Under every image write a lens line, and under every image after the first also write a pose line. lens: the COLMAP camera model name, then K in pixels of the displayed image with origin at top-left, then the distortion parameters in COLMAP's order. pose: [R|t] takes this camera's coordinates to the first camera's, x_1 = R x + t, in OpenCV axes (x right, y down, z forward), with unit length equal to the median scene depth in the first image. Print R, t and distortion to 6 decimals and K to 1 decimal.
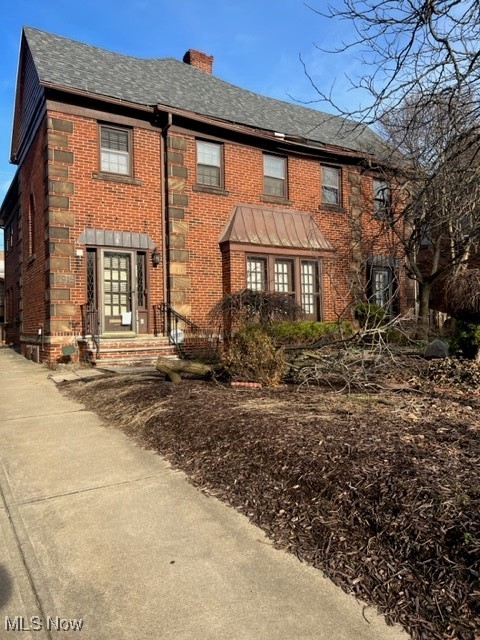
lens RADIAL K [[485.5, 0, 243.0], [0, 485.5, 318.7], [0, 0, 1]] dist [0.043360, -0.050370]
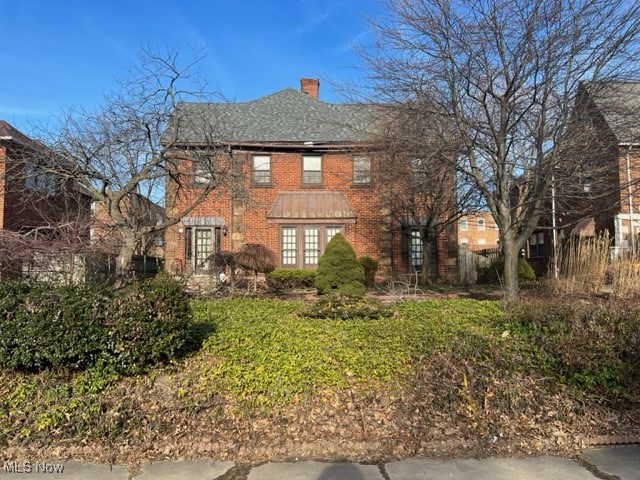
lens RADIAL K [[485.5, 0, 321.6], [0, 485.5, 243.9], [0, 0, 1]] dist [0.043360, -0.050370]
pose [[0.869670, -0.020545, -0.493207, 0.977550], [-0.000984, 0.999059, -0.043352, -0.008690], [0.493633, 0.038187, 0.868831, -0.295872]]
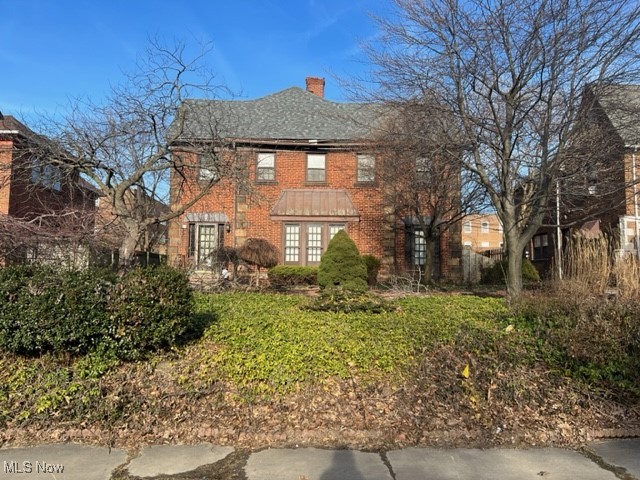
lens RADIAL K [[485.5, 0, 319.9], [0, 485.5, 237.7], [0, 0, 1]] dist [0.043360, -0.050370]
pose [[0.865278, -0.014789, -0.501075, 0.975823], [-0.016351, 0.998200, -0.057697, 0.002302], [0.501026, 0.058117, 0.863478, -0.293885]]
